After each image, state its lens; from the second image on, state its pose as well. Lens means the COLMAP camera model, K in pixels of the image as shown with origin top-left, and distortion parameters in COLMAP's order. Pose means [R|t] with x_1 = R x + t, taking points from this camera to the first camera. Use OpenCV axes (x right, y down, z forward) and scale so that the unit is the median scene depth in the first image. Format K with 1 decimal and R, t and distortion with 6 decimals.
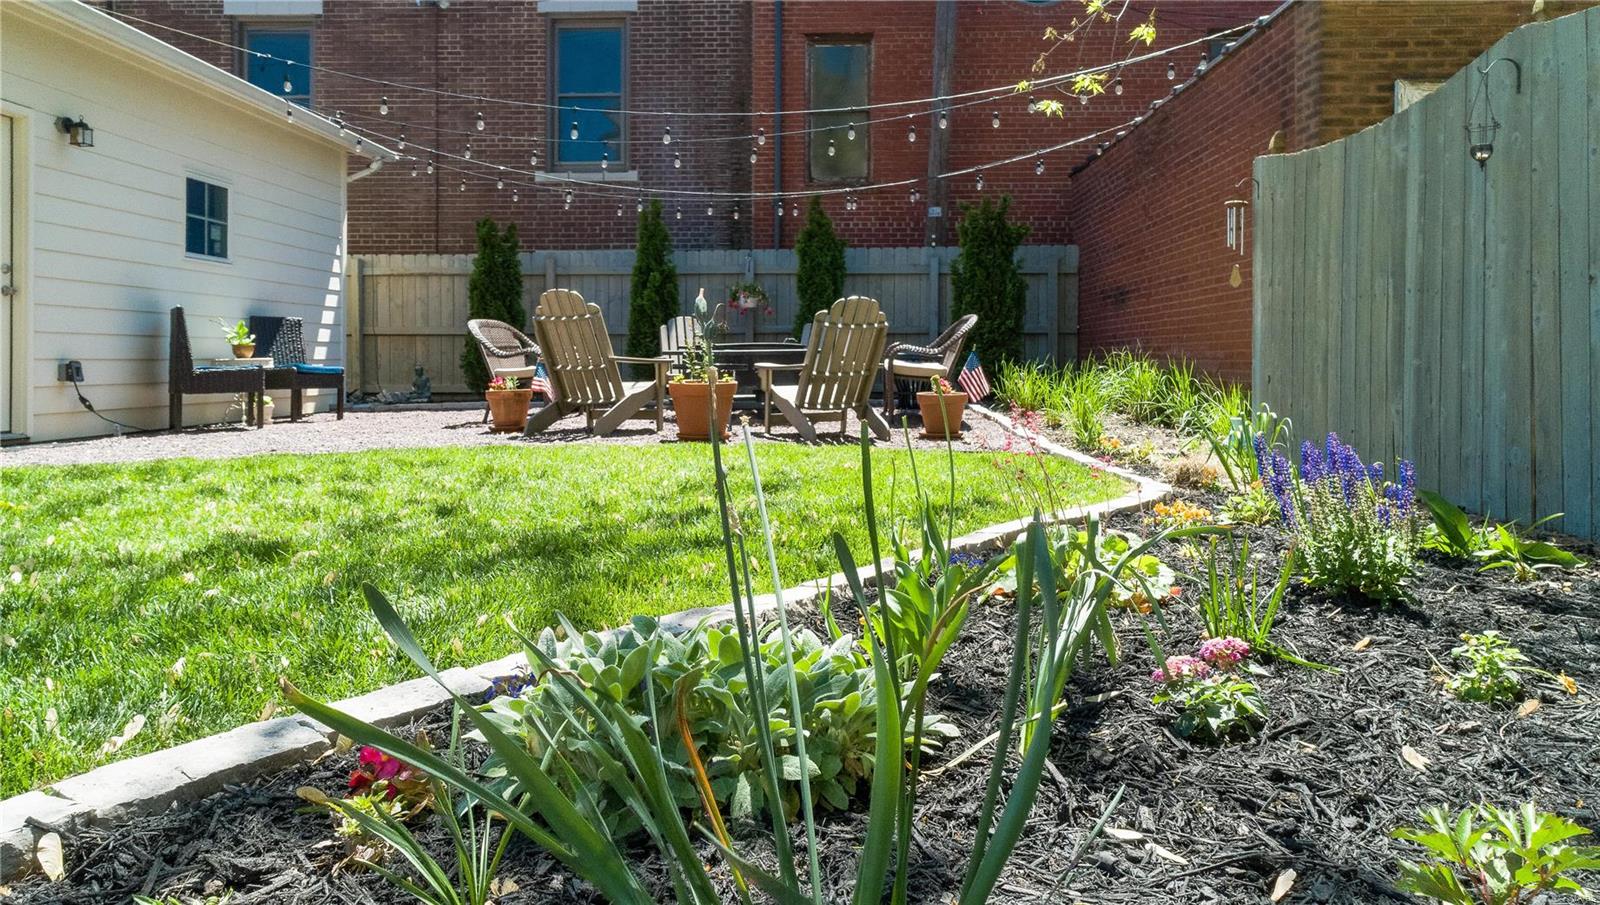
lens RADIAL K [[1106.3, 0, 793.0], [0, 1106.3, 340.2], [0, 0, 1]] dist [0.017870, 0.000114]
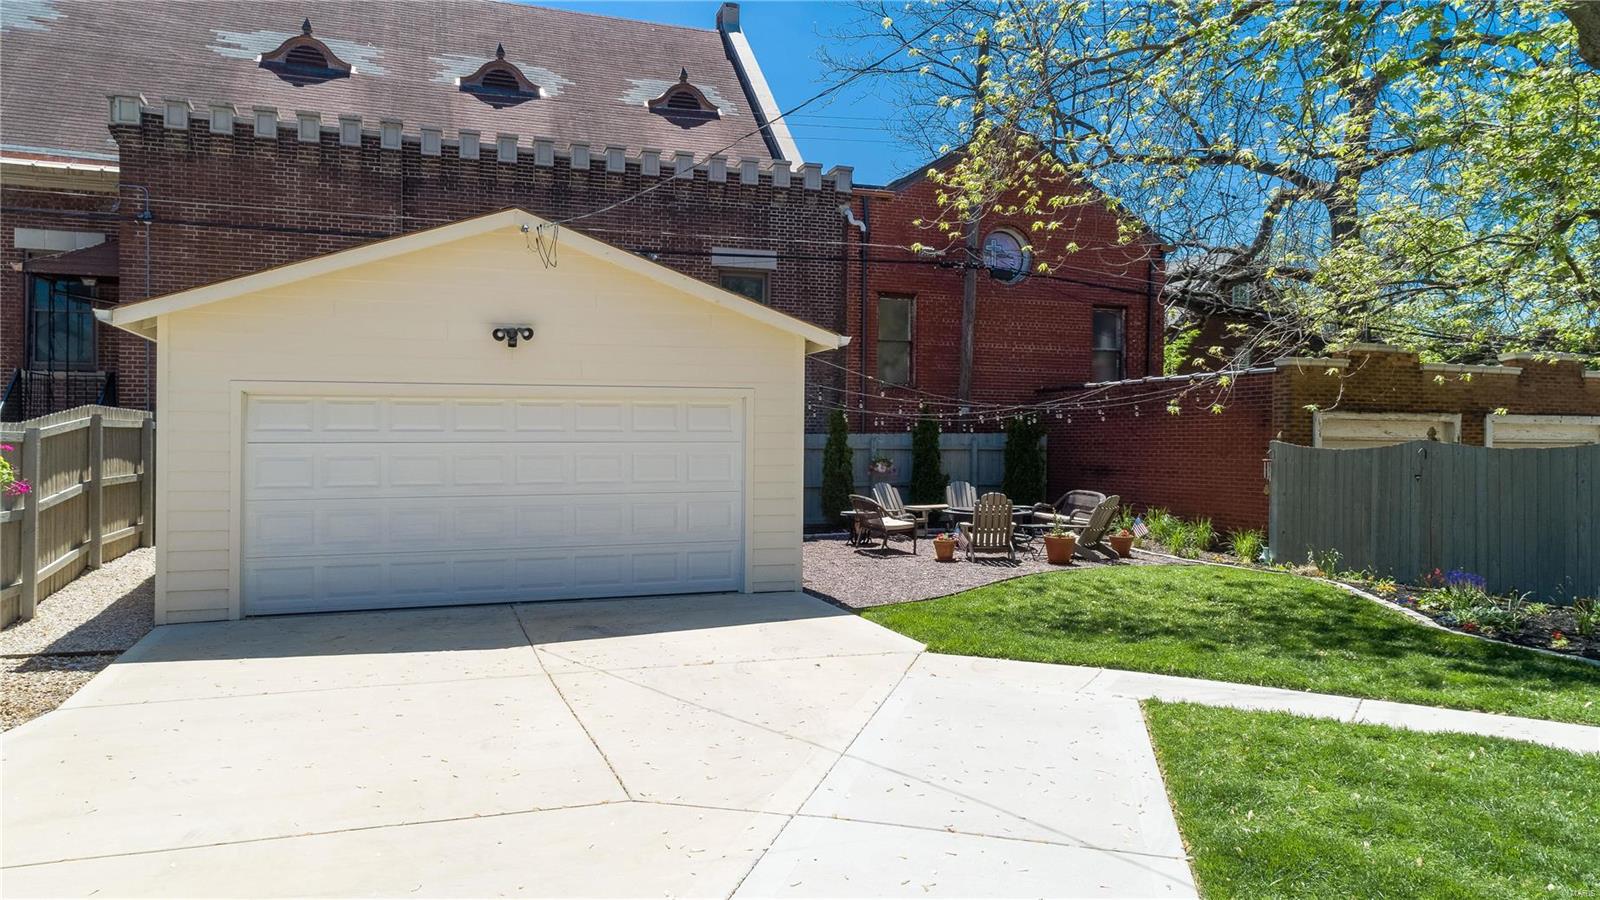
lens RADIAL K [[1069.5, 0, 800.0], [0, 1069.5, 450.0], [0, 0, 1]] dist [0.001059, 0.000790]
pose [[0.924580, 0.002812, 0.380978, -0.718367], [-0.012462, 0.999661, 0.022864, -0.091624], [-0.380785, -0.025888, 0.924301, -0.392459]]
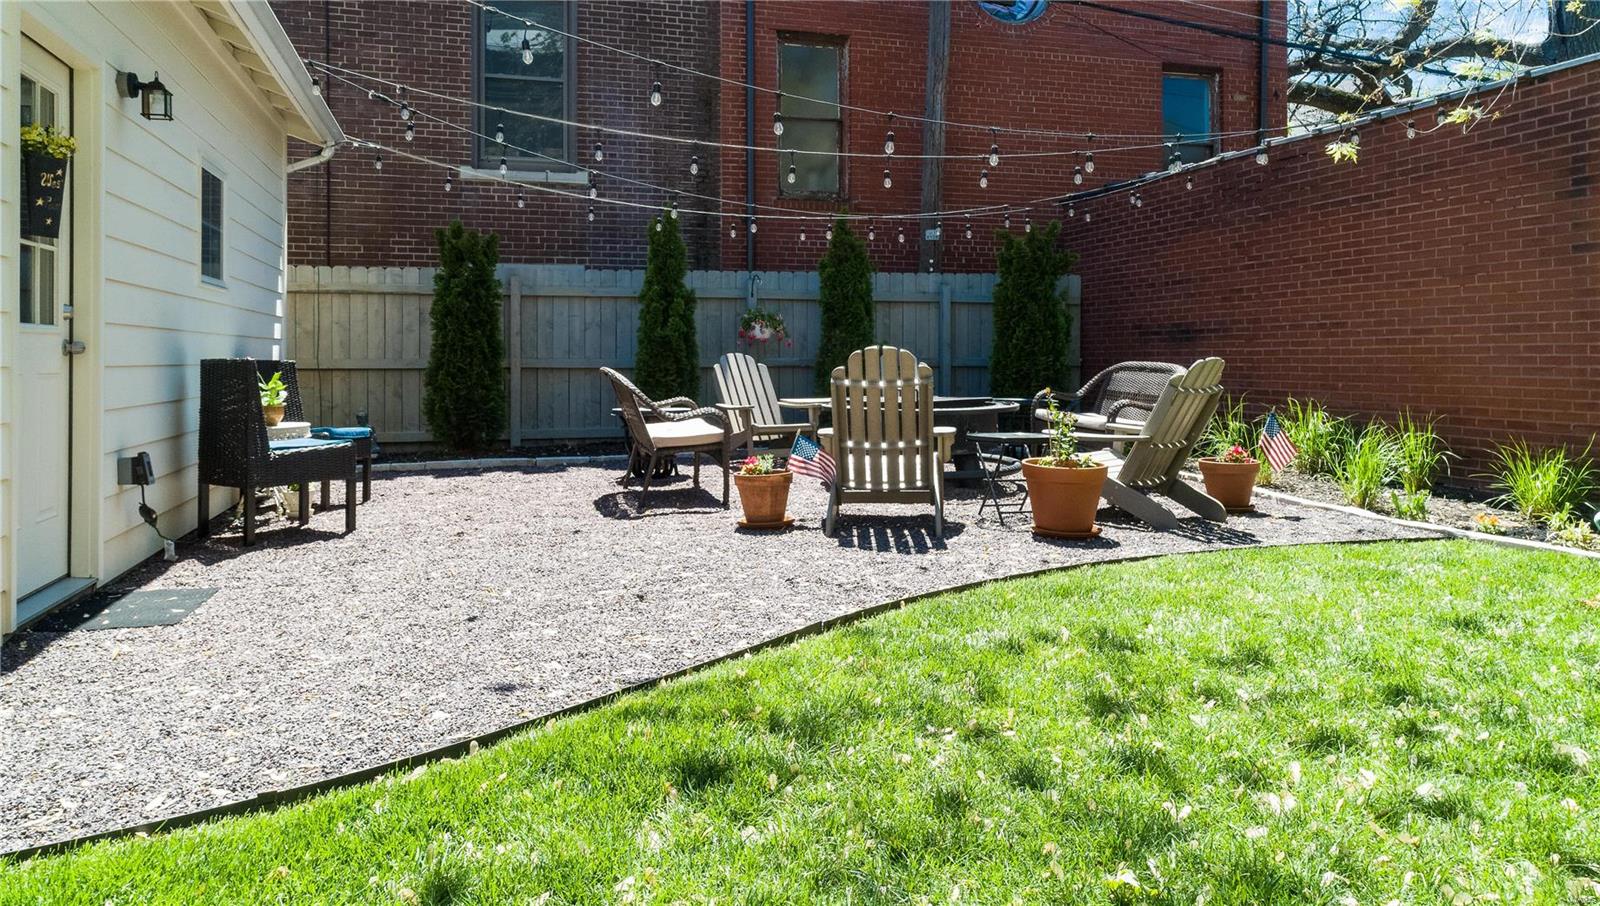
lens RADIAL K [[1106.3, 0, 793.0], [0, 1106.3, 340.7], [0, 0, 1]] dist [0.017870, 0.000114]
pose [[0.947410, 0.004148, 0.319994, -0.283149], [-0.004866, 0.999987, 0.001446, -0.027589], [-0.319984, -0.002927, 0.947418, 0.154589]]
